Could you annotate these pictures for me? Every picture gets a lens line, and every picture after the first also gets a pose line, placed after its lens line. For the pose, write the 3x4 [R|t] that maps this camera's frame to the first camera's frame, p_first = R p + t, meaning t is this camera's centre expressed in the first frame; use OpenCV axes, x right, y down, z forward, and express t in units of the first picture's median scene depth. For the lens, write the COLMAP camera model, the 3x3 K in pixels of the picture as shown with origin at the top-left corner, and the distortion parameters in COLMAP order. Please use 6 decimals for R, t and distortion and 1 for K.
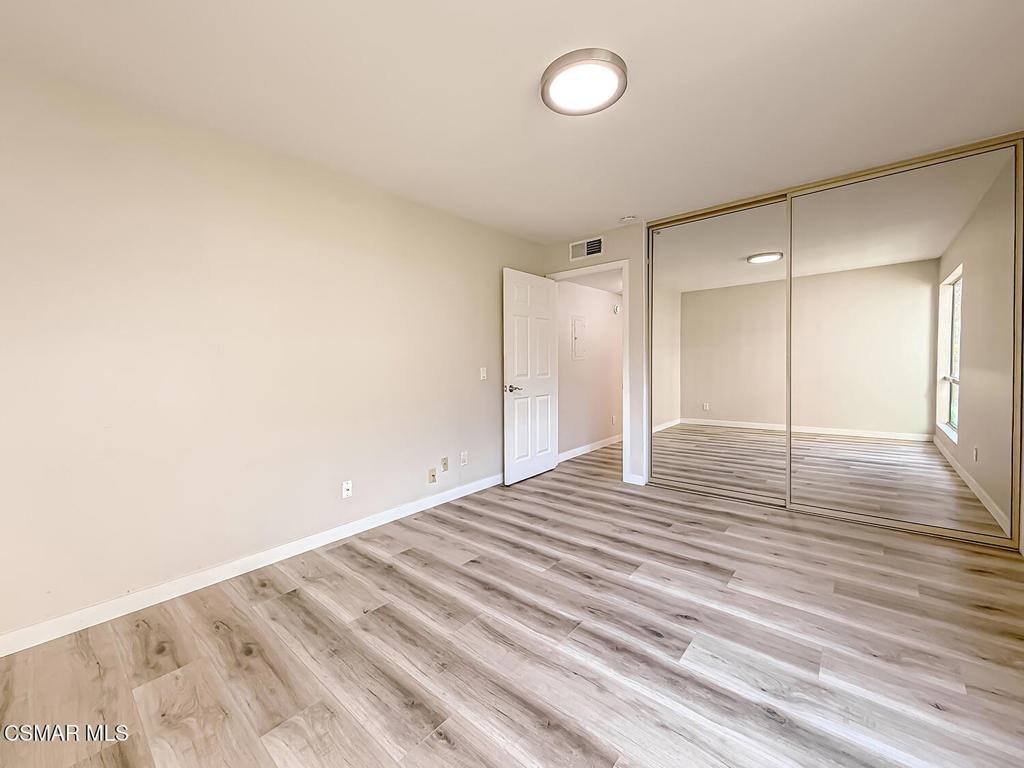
lens RADIAL K [[411.2, 0, 511.4], [0, 411.2, 379.0], [0, 0, 1]] dist [-0.000158, -0.000093]
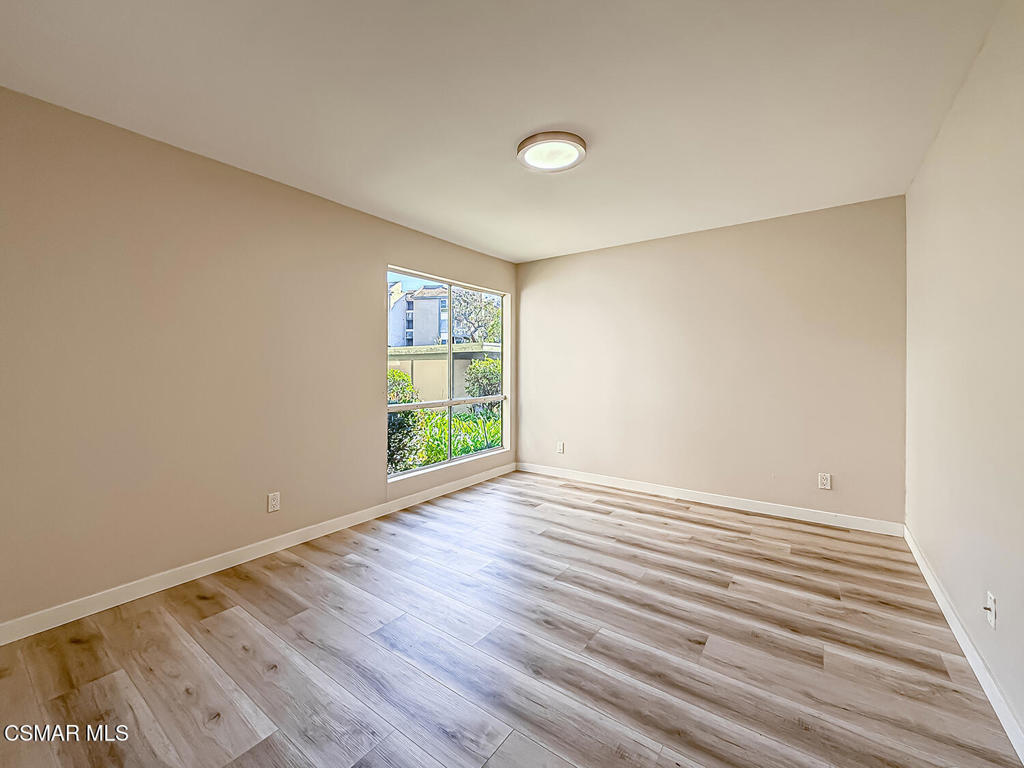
lens RADIAL K [[413.7, 0, 510.1], [0, 413.7, 373.2], [0, 0, 1]] dist [-0.000040, 0.000095]
pose [[-0.996317, 0.020471, -0.083265, 0.340671], [0.016064, 0.998452, 0.053257, -0.099660], [0.084226, 0.051724, -0.995103, 1.904359]]
